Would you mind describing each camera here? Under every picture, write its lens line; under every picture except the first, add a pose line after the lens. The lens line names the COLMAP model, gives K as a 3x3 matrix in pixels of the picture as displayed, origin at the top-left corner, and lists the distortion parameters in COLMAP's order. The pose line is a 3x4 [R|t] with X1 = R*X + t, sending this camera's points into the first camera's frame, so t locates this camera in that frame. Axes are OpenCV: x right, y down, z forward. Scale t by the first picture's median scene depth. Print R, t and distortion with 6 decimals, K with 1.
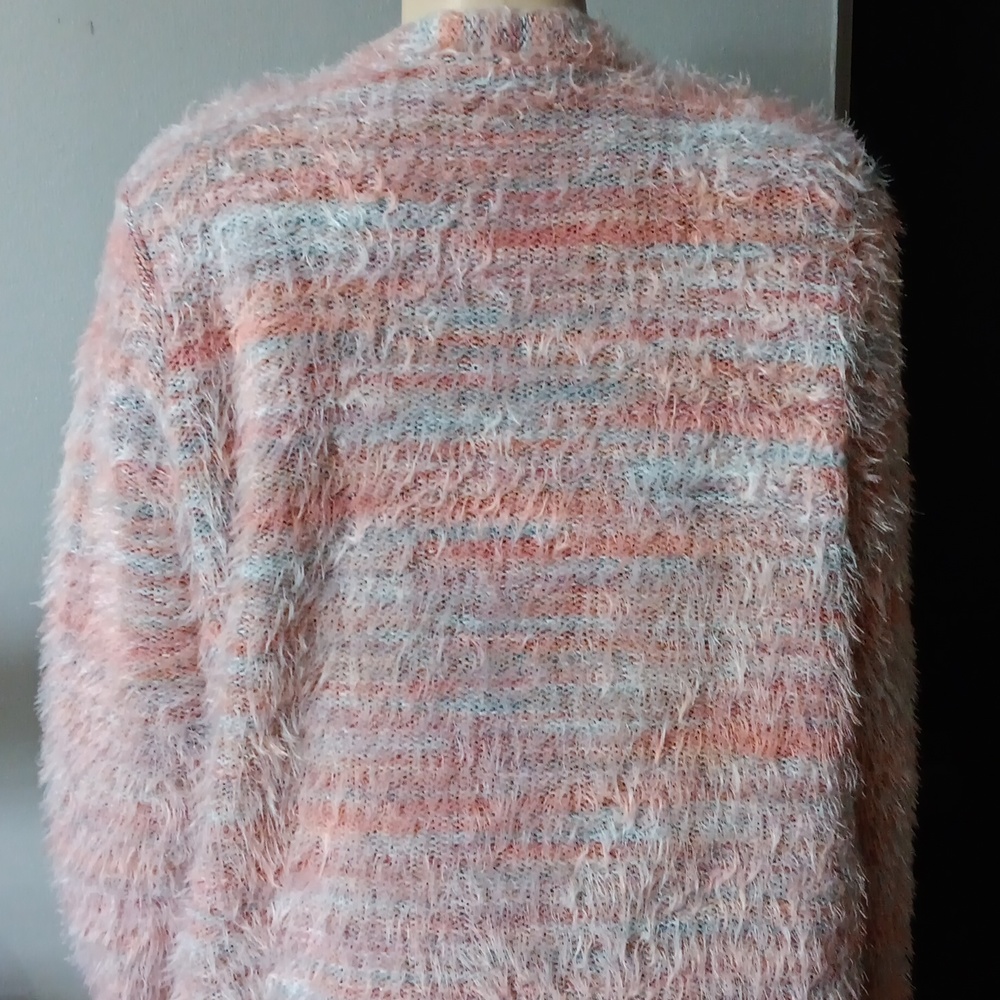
lens RADIAL K [[1624.2, 0, 499.9], [0, 1624.2, 507.2], [0, 0, 1]] dist [0.146619, 0.000000]
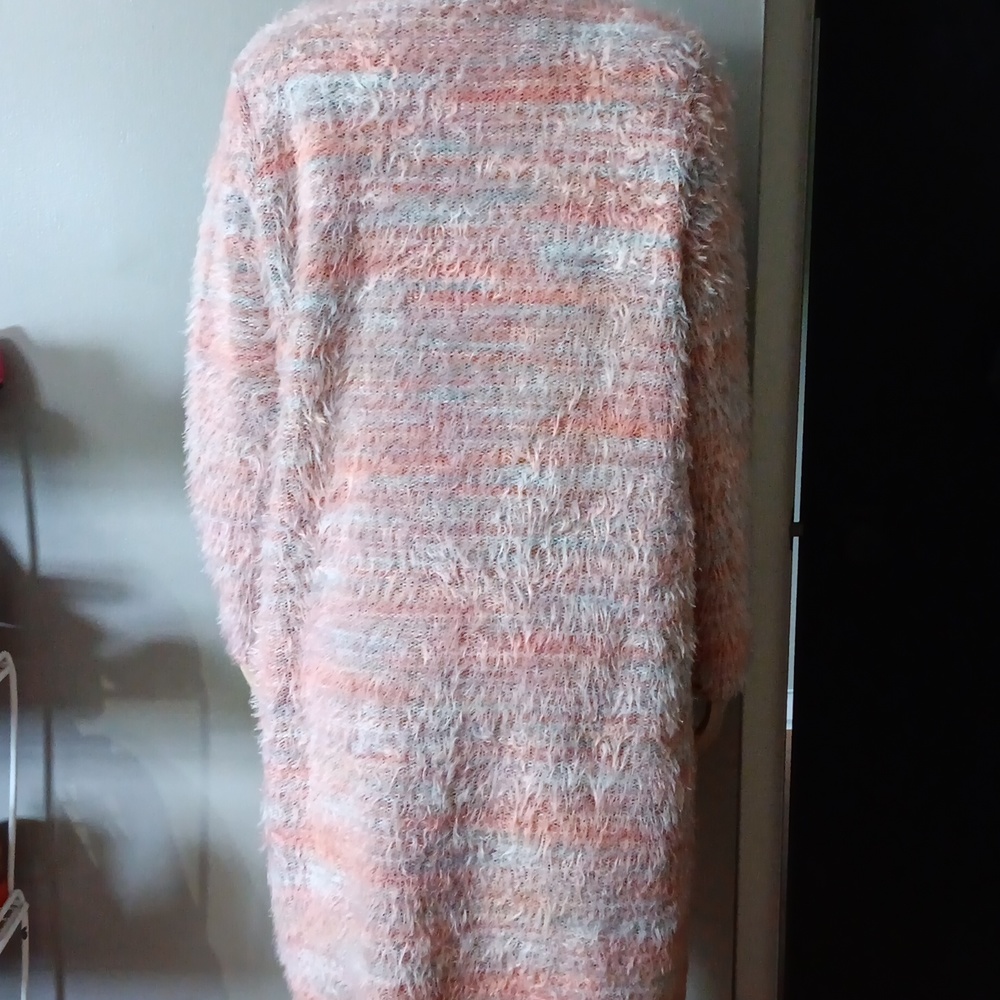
lens RADIAL K [[1624.2, 0, 498.8], [0, 1624.2, 496.0], [0, 0, 1]] dist [0.146619, 0.000000]
pose [[0.989869, 0.040197, -0.136177, 0.261902], [-0.035925, 0.998787, 0.033683, 0.164240], [0.137365, -0.028449, 0.990112, -0.570456]]
